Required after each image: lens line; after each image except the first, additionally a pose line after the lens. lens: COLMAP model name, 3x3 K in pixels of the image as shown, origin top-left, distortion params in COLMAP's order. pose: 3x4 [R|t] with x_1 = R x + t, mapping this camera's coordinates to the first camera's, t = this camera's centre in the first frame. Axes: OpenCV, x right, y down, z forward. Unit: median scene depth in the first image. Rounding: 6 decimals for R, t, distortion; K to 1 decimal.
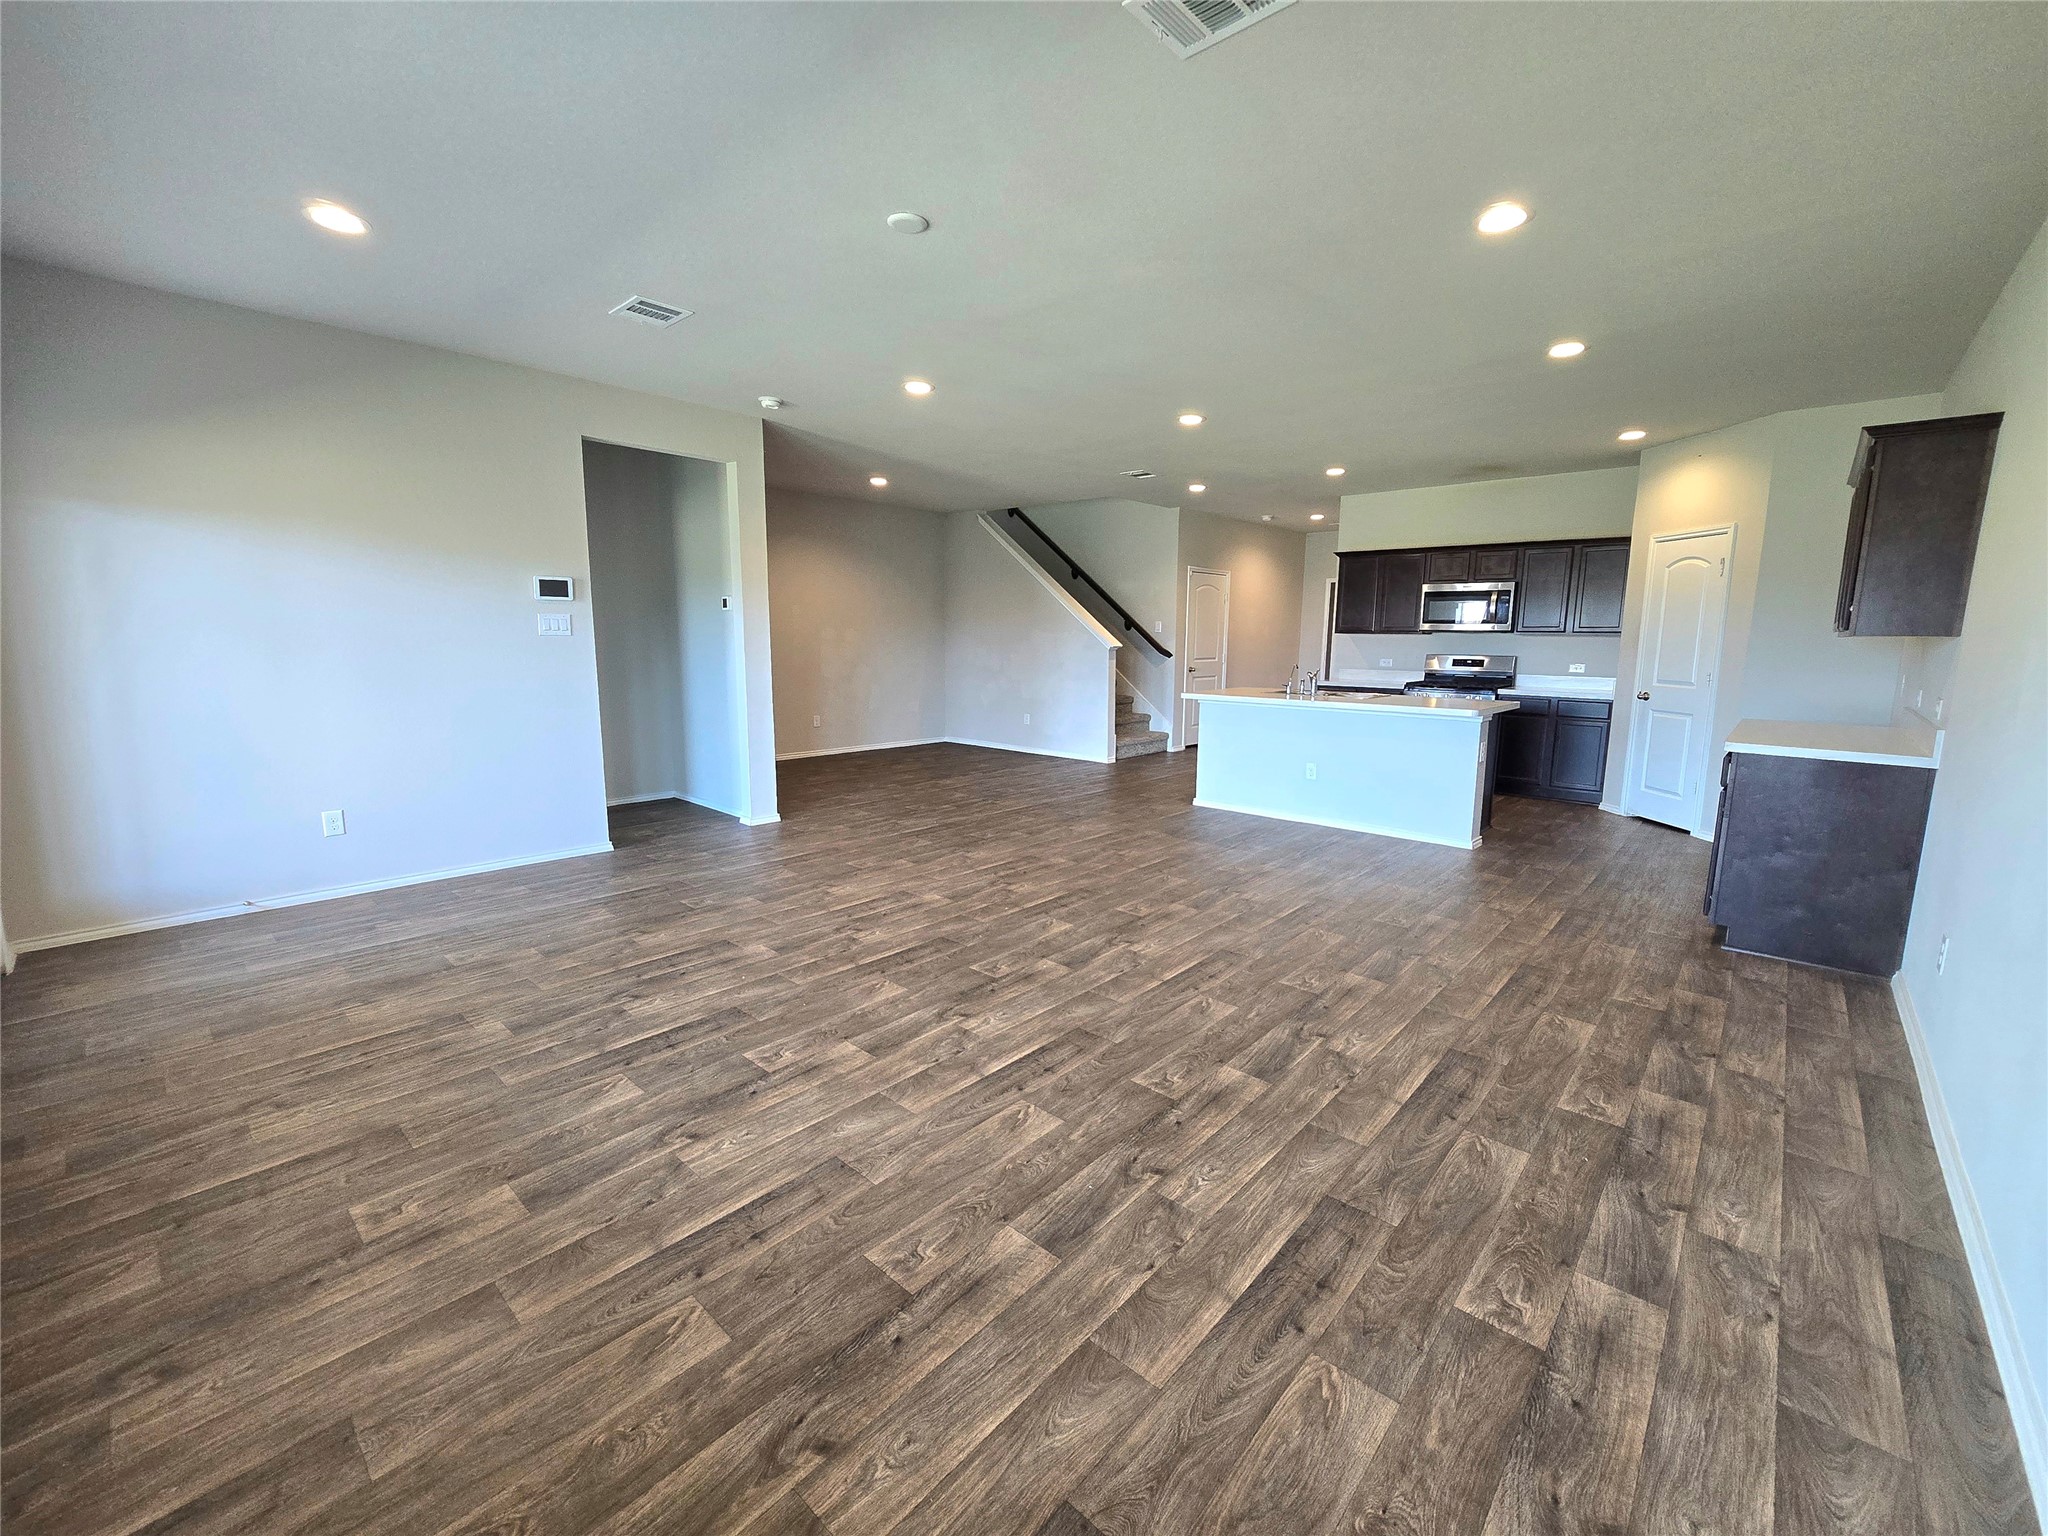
lens RADIAL K [[835.0, 0, 1020.8], [0, 835.0, 757.8], [0, 0, 1]] dist [-0.001175, -0.000213]
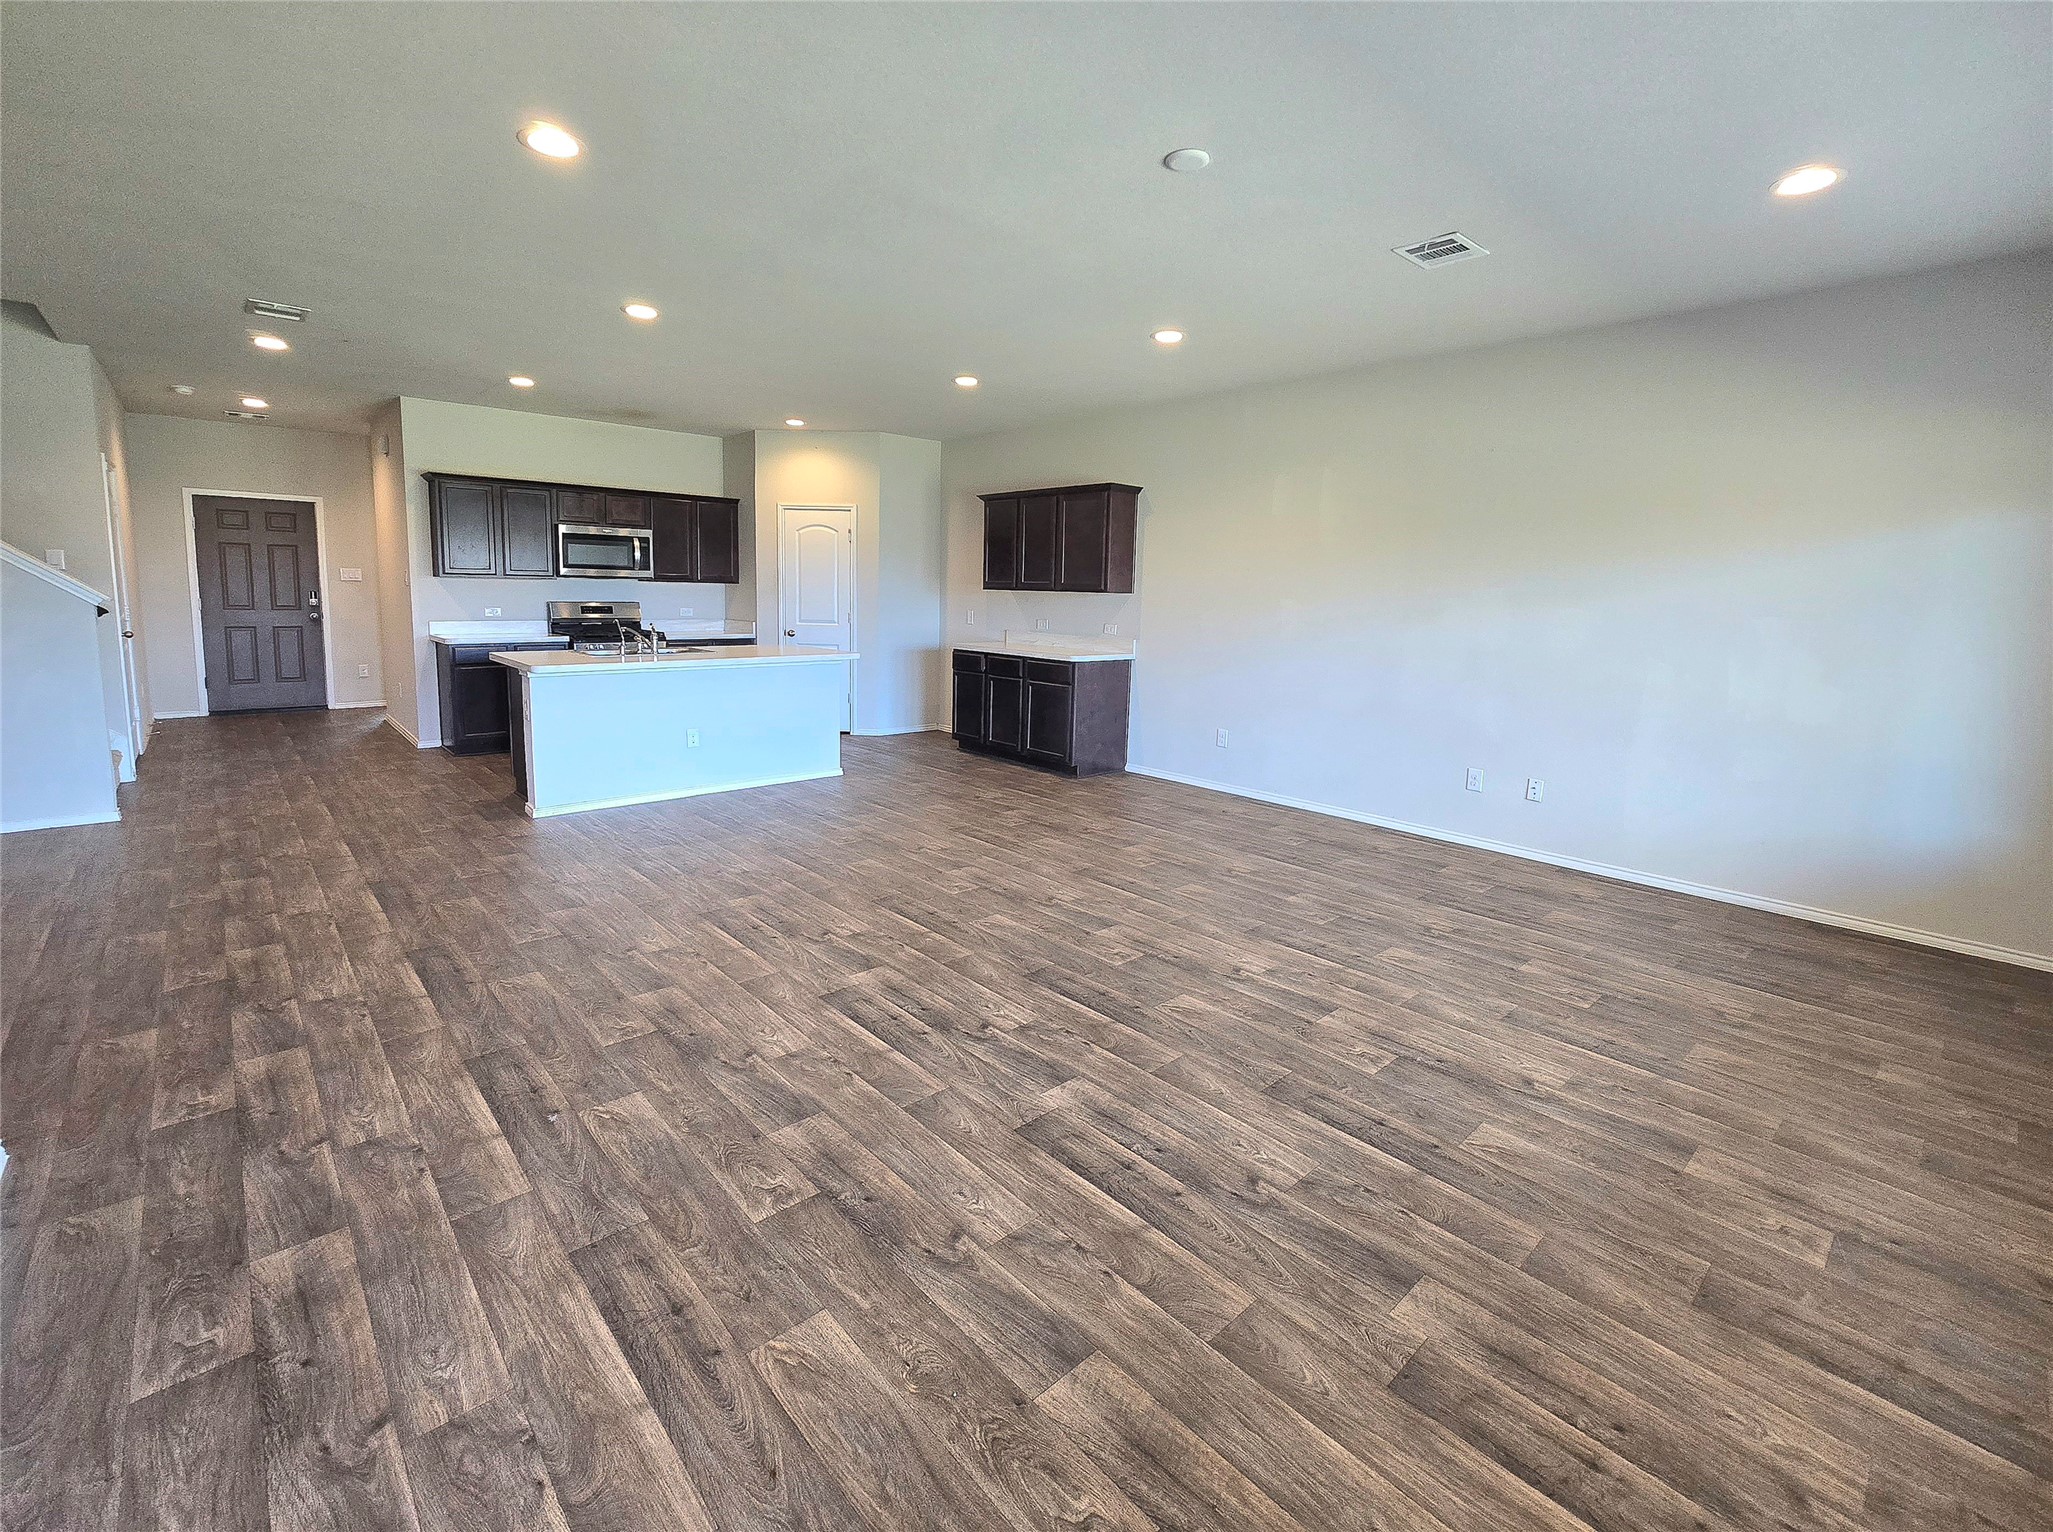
lens RADIAL K [[916.7, 0, 1024.4], [0, 916.7, 723.2], [0, 0, 1]] dist [-0.012237, 0.000721]
pose [[0.093802, -0.148880, 0.984396, -0.564668], [0.129676, 0.982160, 0.136185, -0.086151], [-0.987110, 0.114878, 0.111435, 0.538838]]
